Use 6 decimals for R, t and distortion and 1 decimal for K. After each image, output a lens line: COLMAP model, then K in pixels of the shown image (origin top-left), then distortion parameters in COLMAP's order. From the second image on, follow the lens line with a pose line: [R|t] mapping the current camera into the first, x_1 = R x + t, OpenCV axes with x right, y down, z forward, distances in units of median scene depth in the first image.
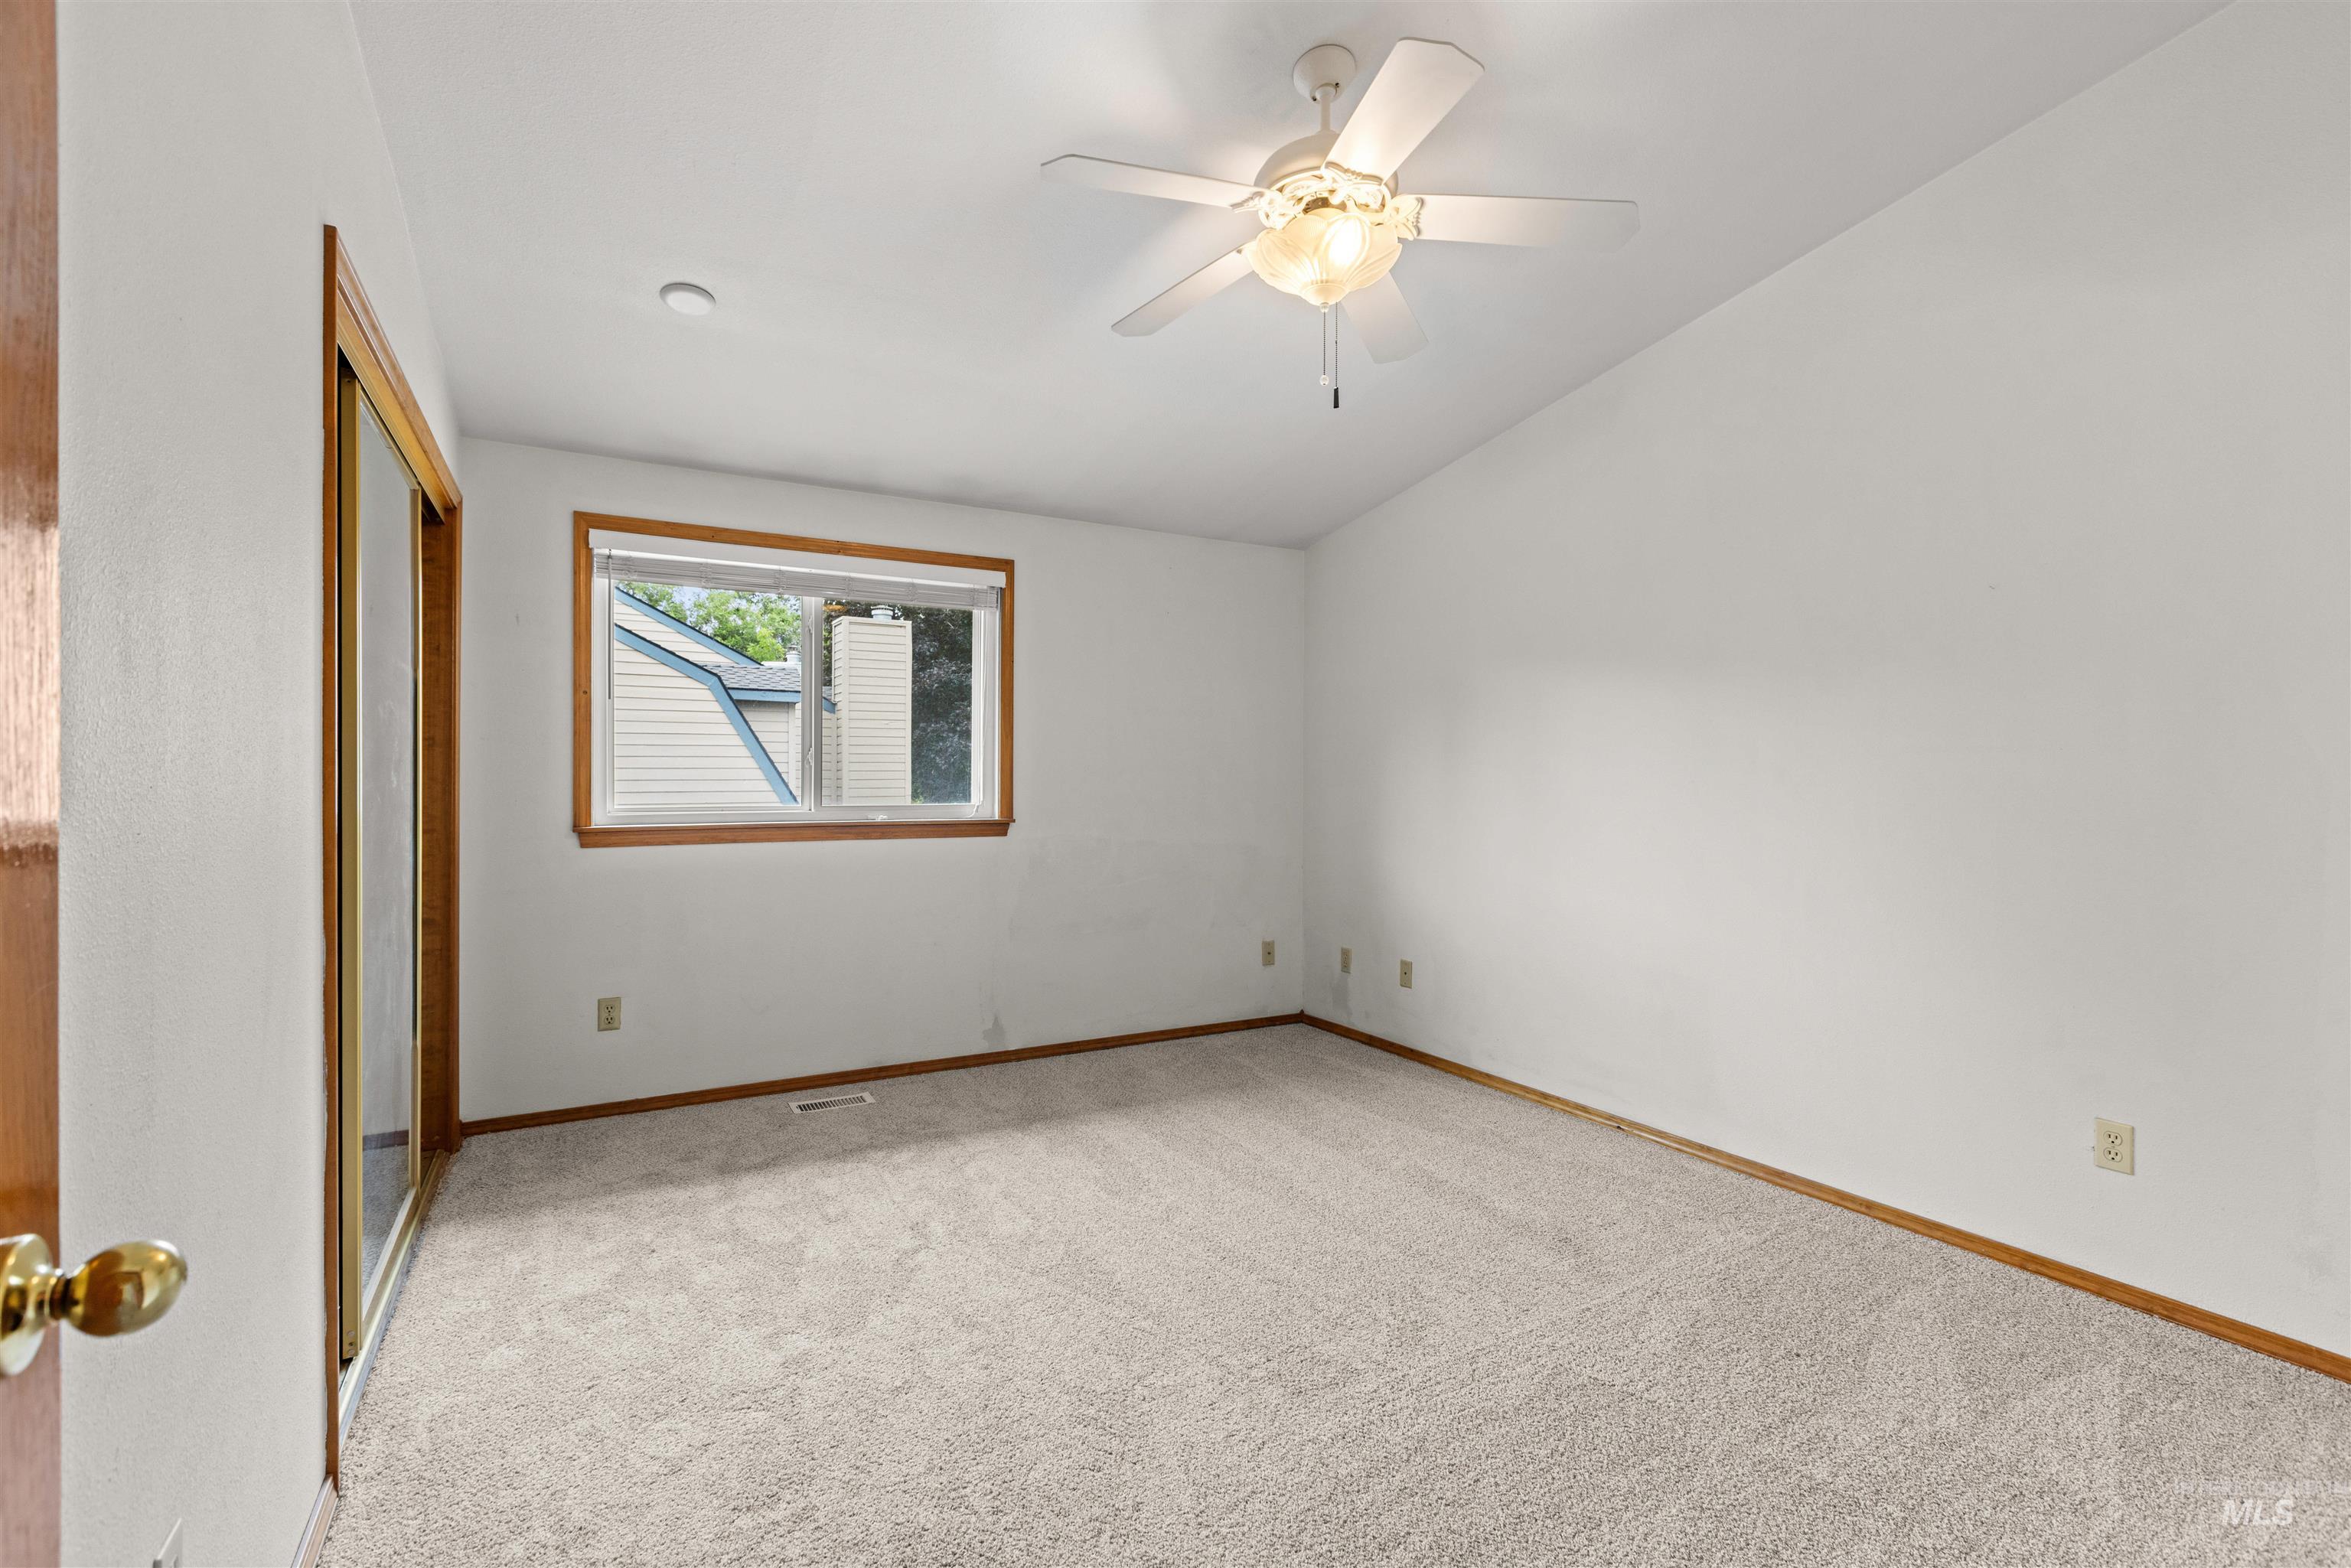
lens RADIAL K [[1062.6, 0, 1185.3], [0, 1062.6, 785.3], [0, 0, 1]] dist [-0.002229, -0.000980]
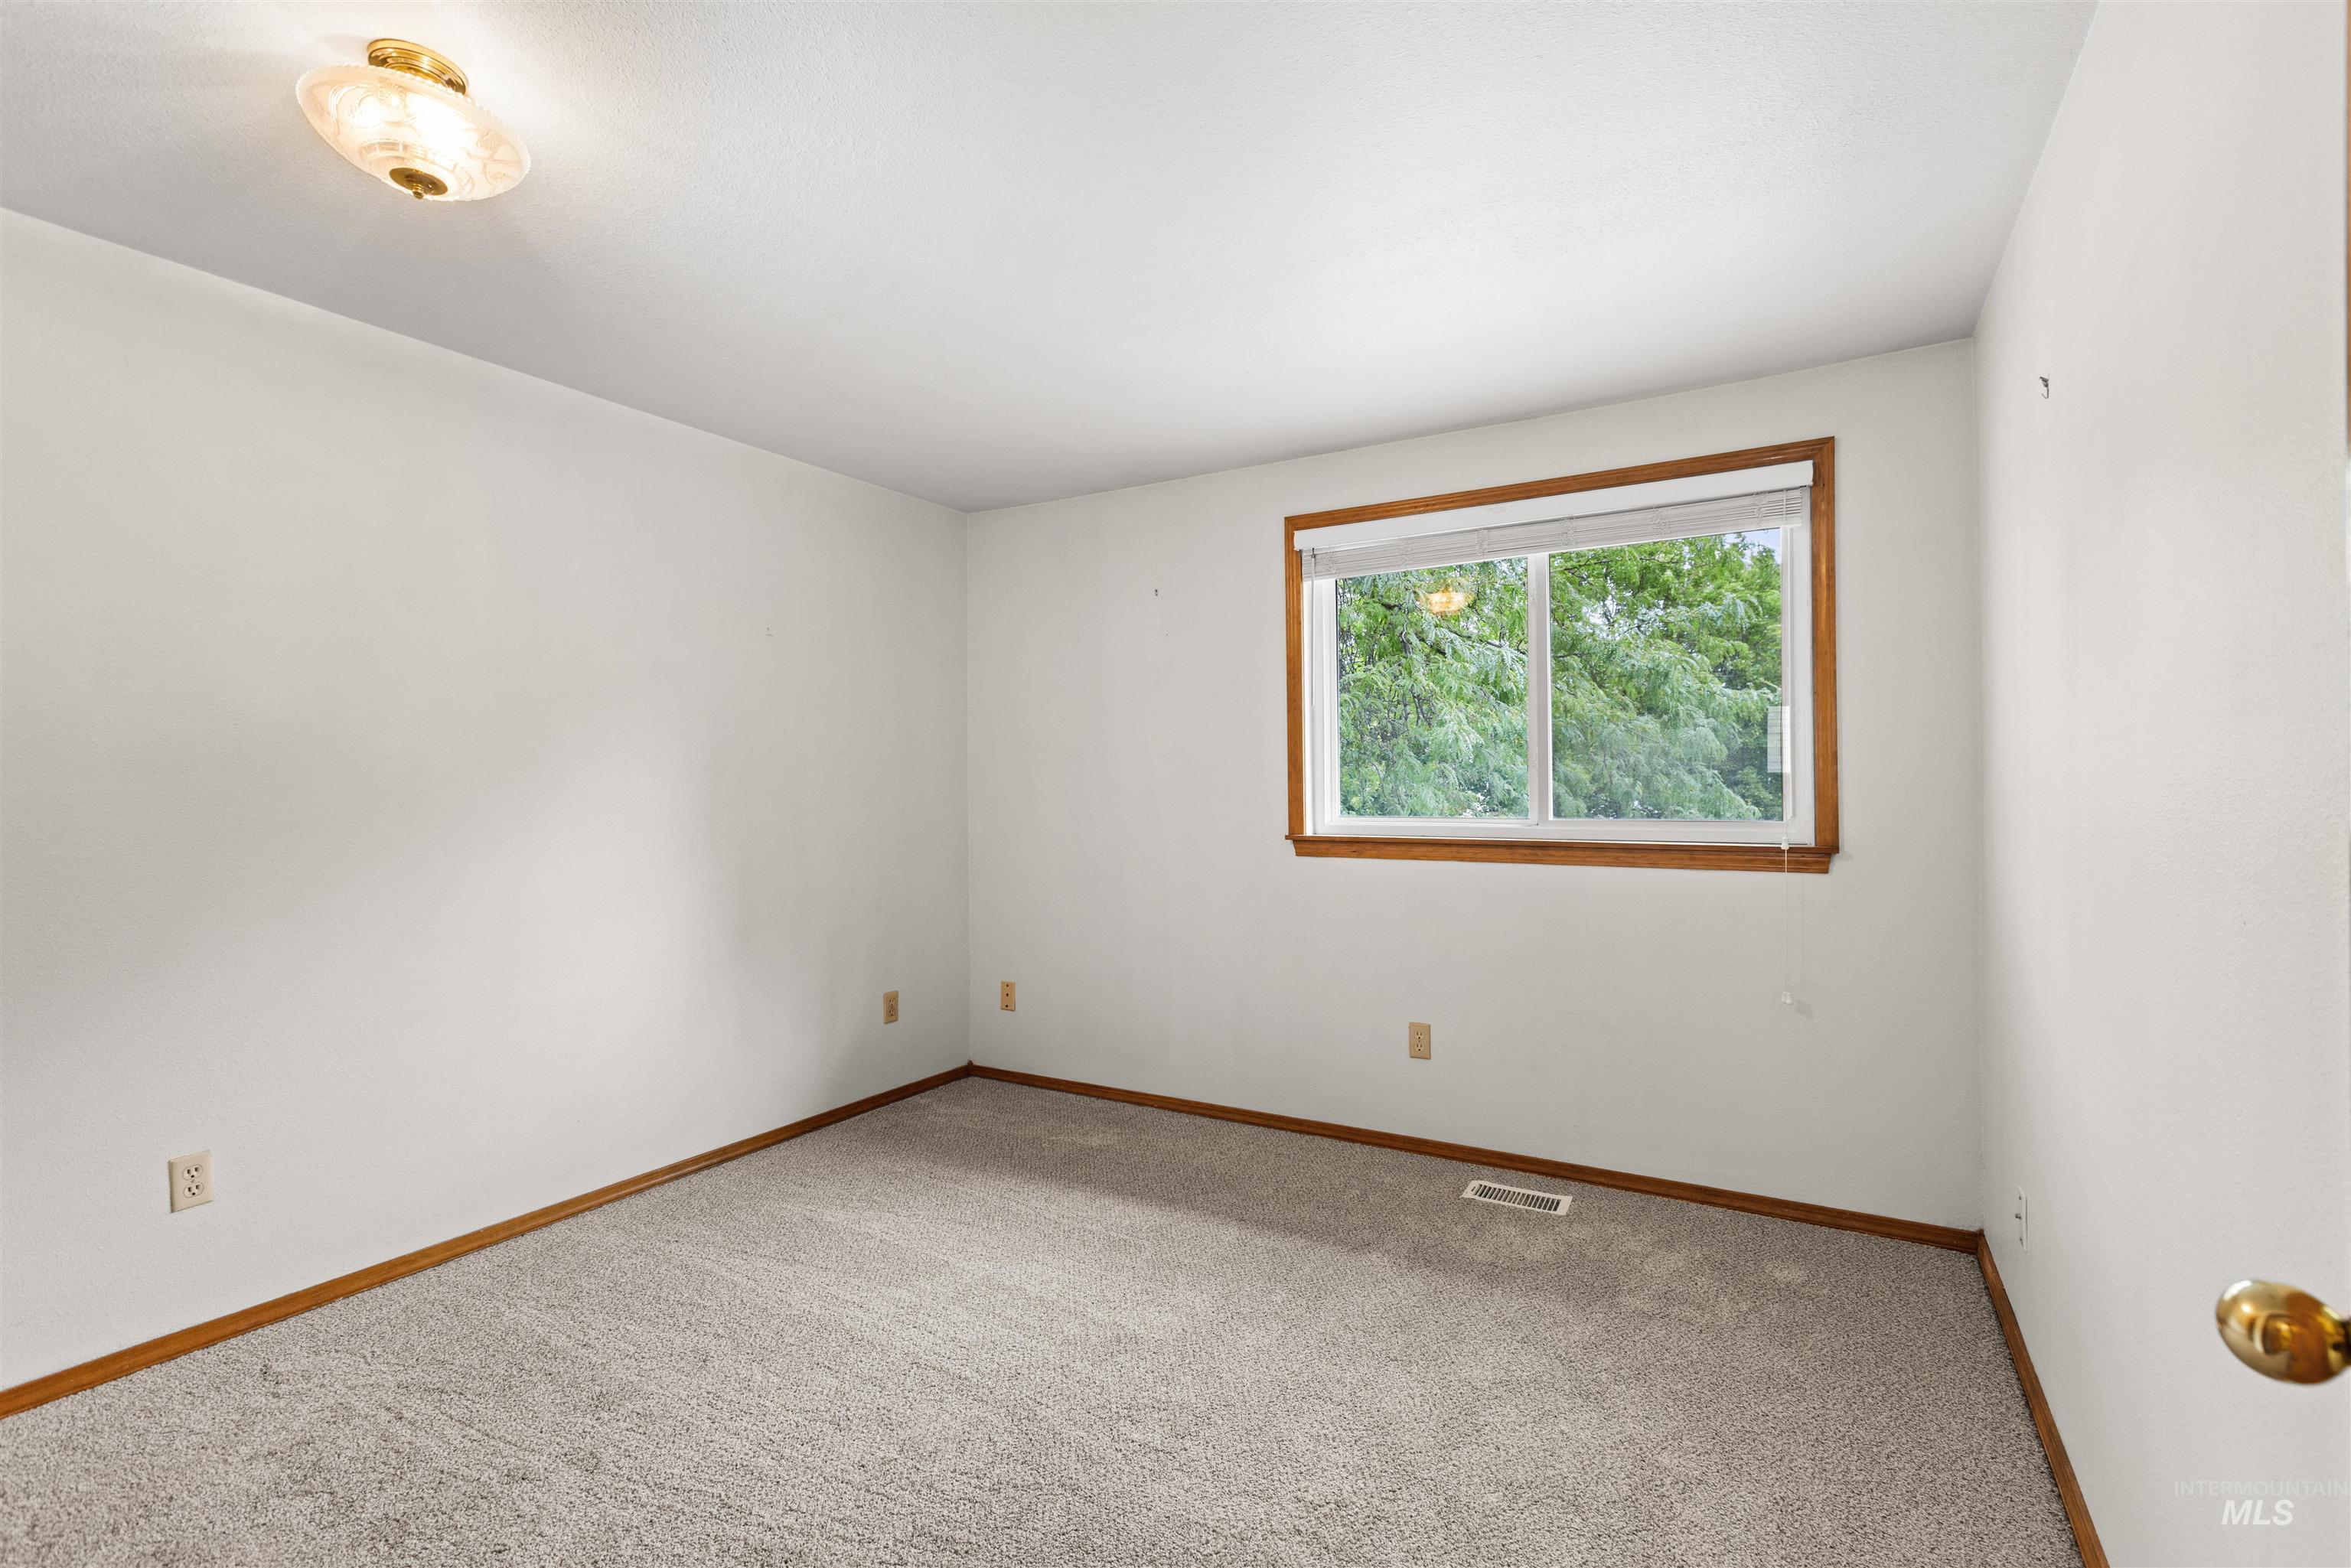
lens RADIAL K [[1050.0, 0, 1182.5], [0, 1050.0, 772.7], [0, 0, 1]] dist [0.001661, 0.000139]
pose [[0.492143, -0.018886, -0.870309, 0.226521], [-0.003162, 0.999719, -0.023482, 0.005012], [0.870509, 0.014308, 0.491945, 0.425861]]
